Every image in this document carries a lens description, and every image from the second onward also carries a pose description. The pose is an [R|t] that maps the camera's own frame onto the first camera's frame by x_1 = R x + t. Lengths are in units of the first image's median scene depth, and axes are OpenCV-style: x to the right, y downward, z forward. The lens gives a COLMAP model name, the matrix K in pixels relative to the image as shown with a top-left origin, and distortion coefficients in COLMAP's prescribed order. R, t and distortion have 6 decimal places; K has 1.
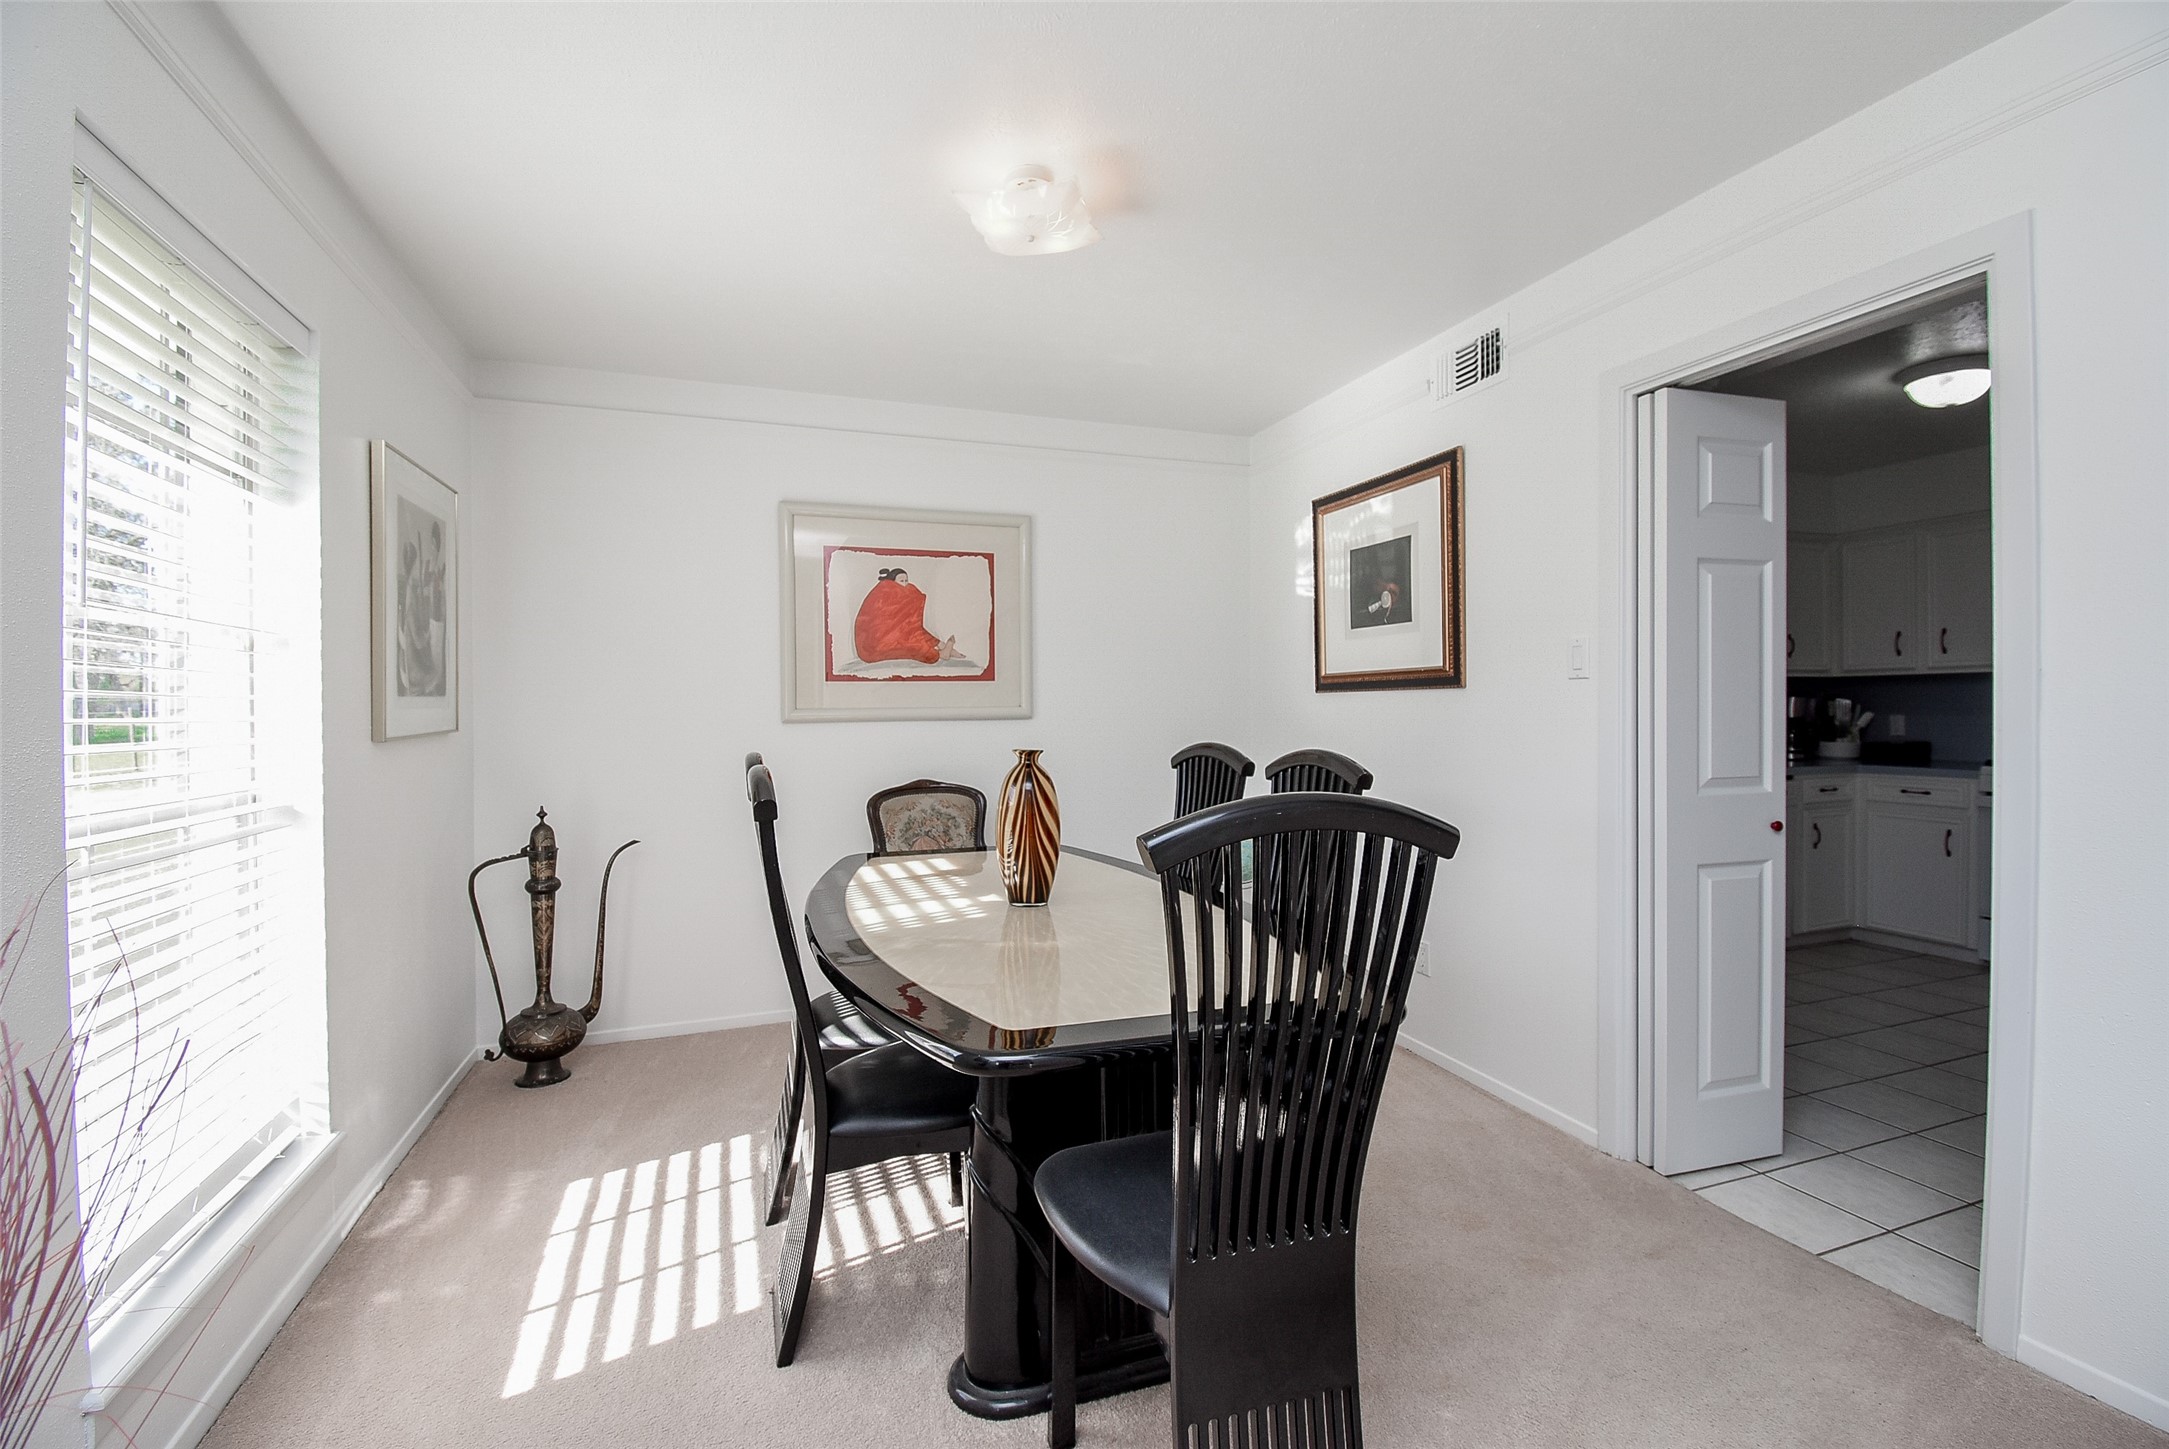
lens RADIAL K [[962.7, 0, 1086.2], [0, 962.7, 716.0], [0, 0, 1]] dist [-0.001388, -0.000204]
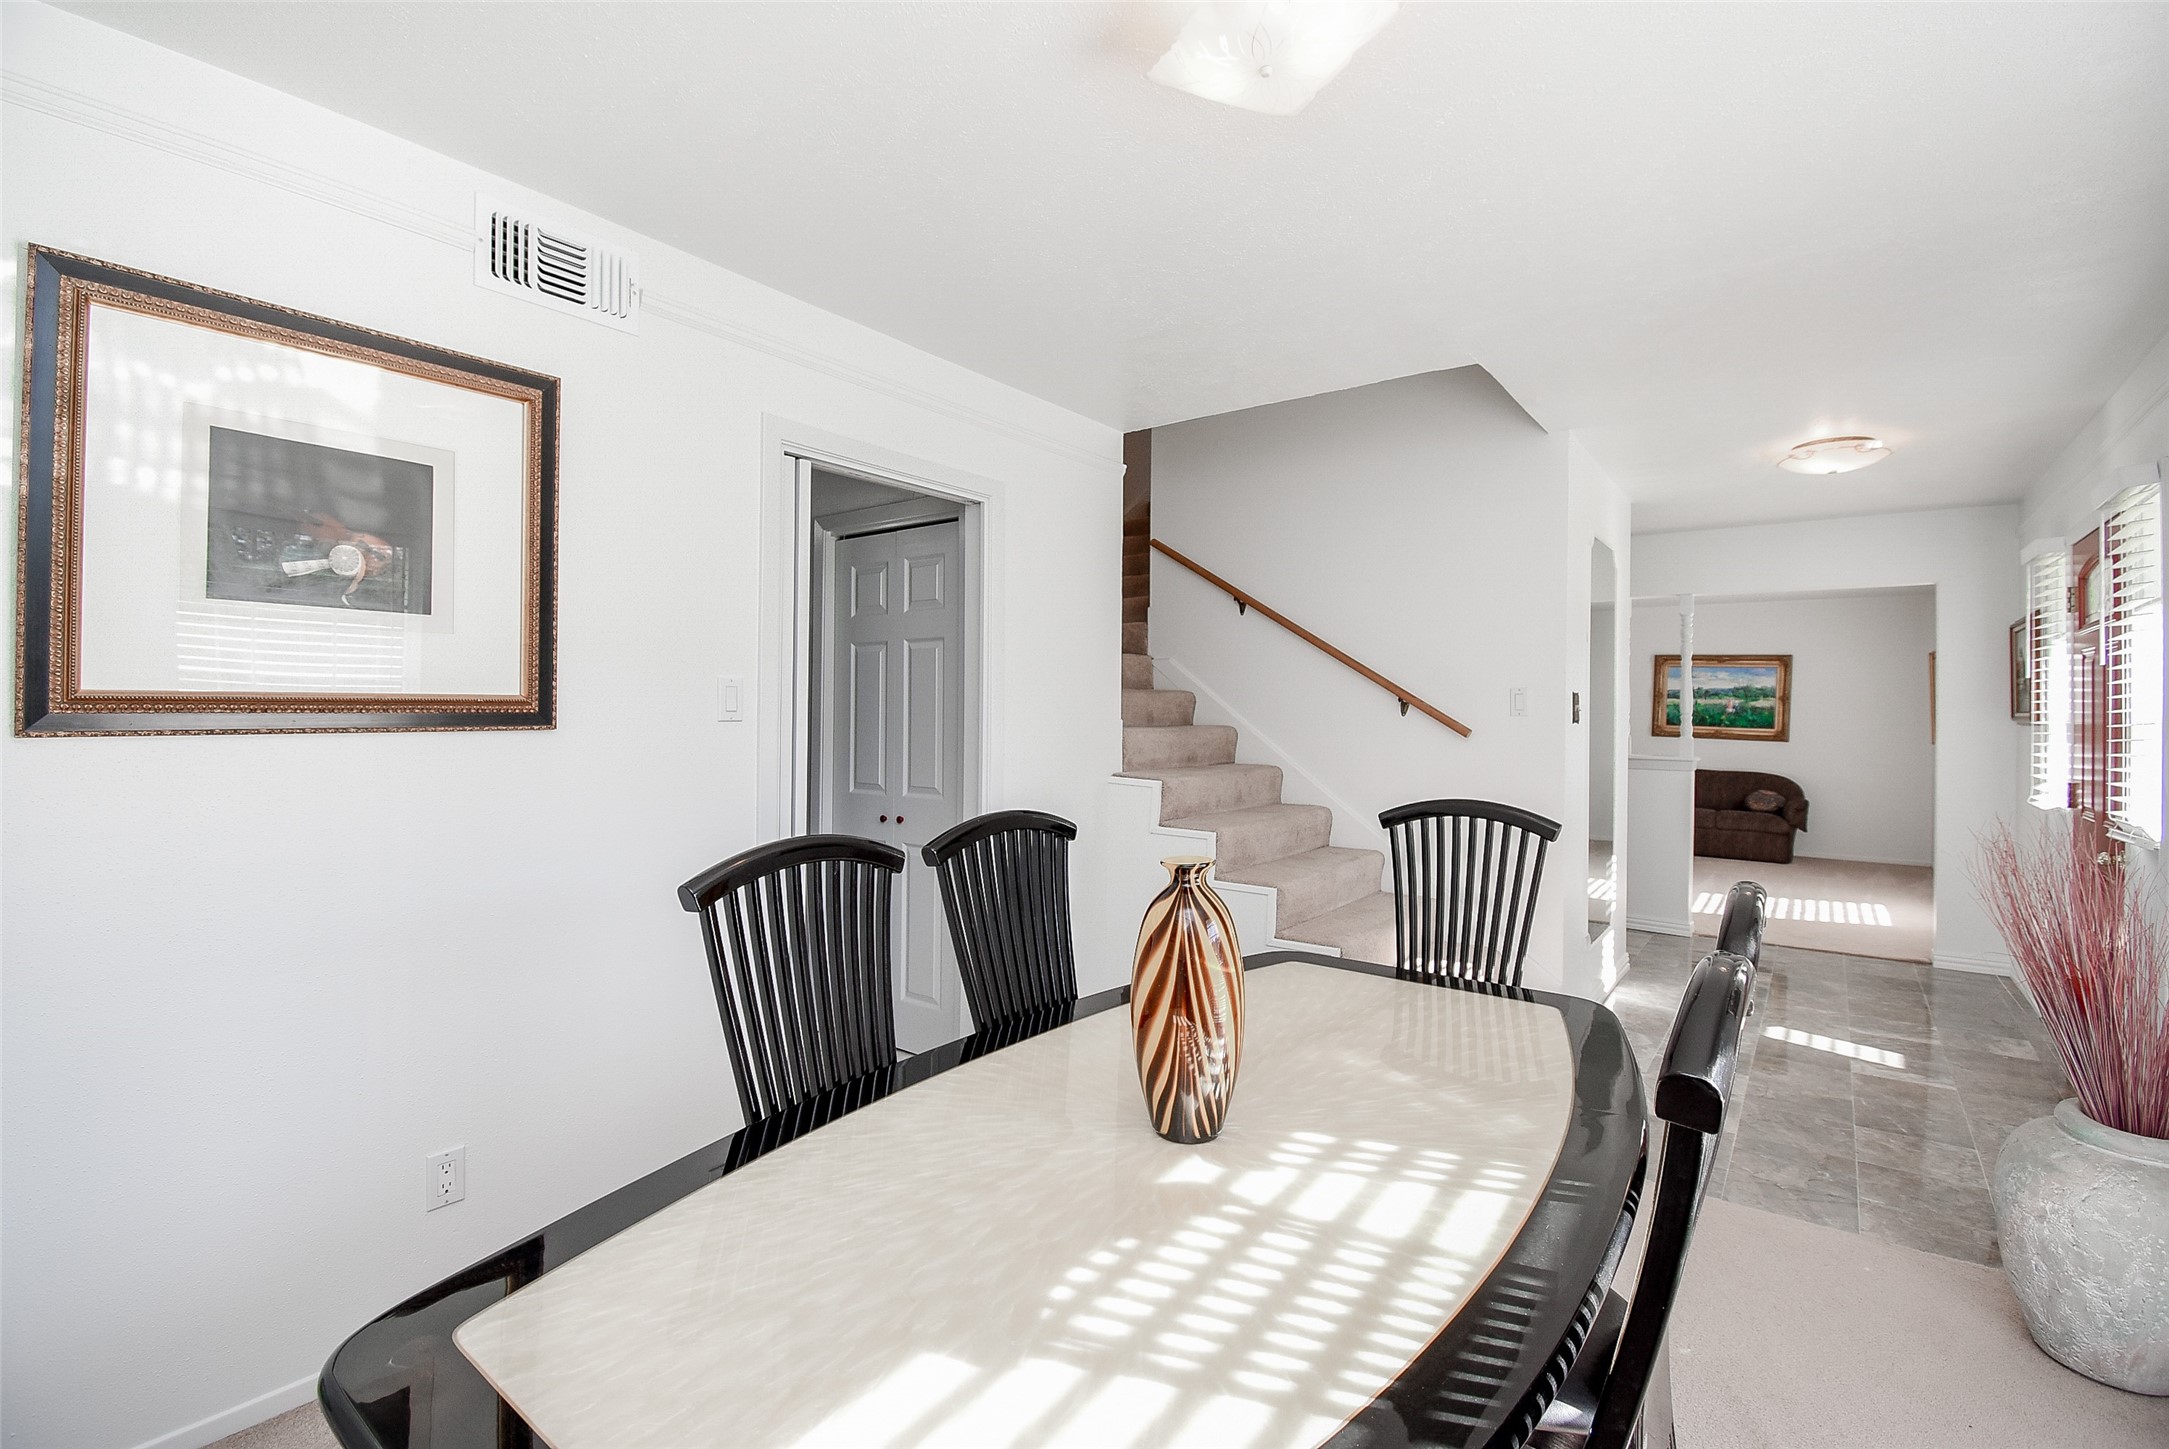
lens RADIAL K [[962.7, 0, 1085.1], [0, 962.7, 714.1], [0, 0, 1]] dist [-0.001388, -0.000204]
pose [[-0.530698, -0.000761, 0.847560, -0.349235], [0.004822, 0.999981, 0.003917, -0.036269], [-0.847547, 0.006165, -0.530685, 0.923612]]
